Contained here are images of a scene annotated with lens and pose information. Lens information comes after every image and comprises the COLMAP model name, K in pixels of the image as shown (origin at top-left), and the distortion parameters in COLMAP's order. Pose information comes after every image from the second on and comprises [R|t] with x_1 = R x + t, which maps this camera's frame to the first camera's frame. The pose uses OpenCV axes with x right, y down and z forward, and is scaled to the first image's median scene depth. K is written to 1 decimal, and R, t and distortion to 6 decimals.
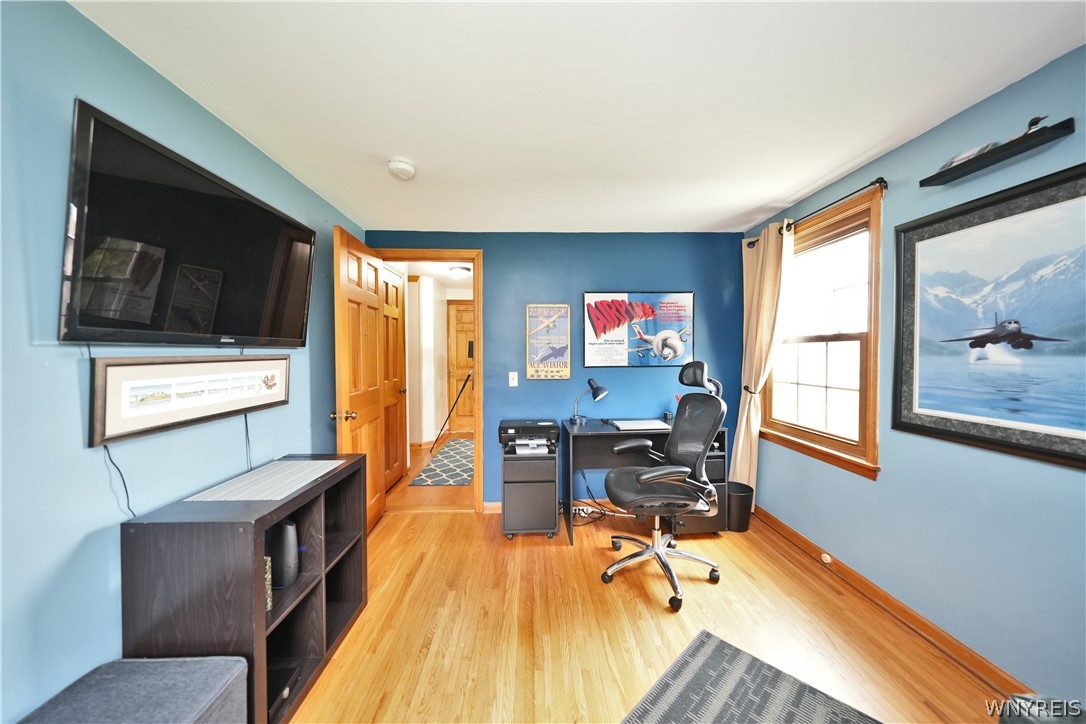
lens RADIAL K [[379.6, 0, 543.0], [0, 379.6, 362.0], [0, 0, 1]] dist [-0.001882, 0.000028]
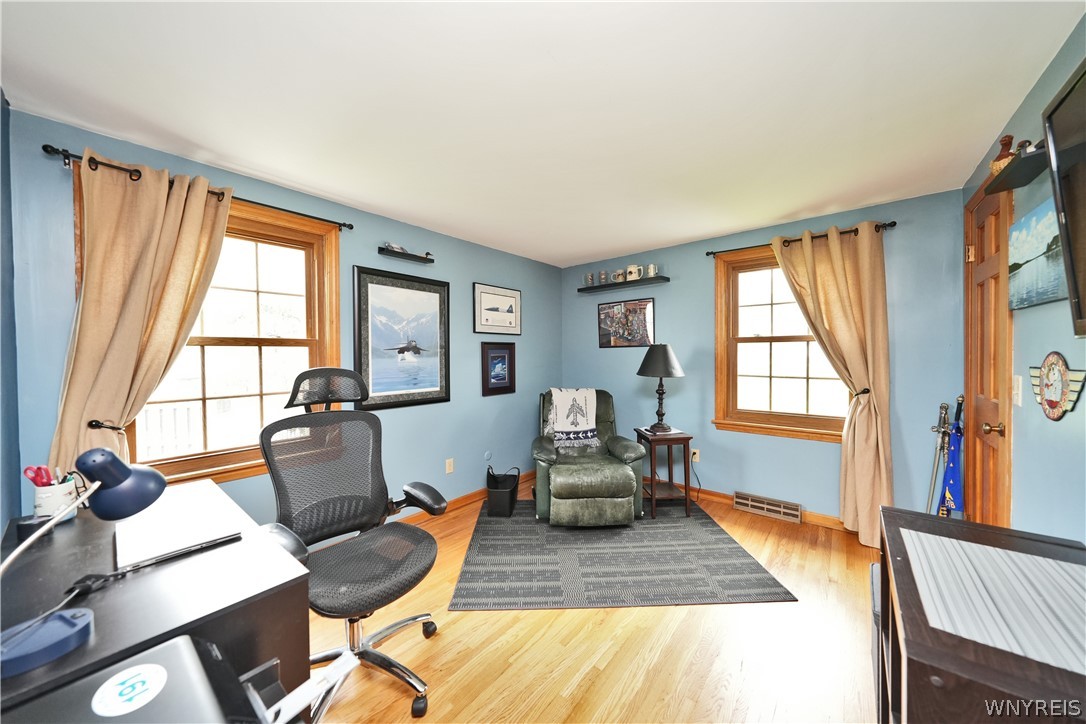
lens RADIAL K [[379.6, 0, 543.0], [0, 379.6, 362.0], [0, 0, 1]] dist [-0.001882, 0.000028]
pose [[-0.756467, -0.000874, 0.654032, -0.585392], [0.027924, 0.999044, 0.033634, -0.039143], [-0.653436, 0.043706, -0.755719, 1.910491]]
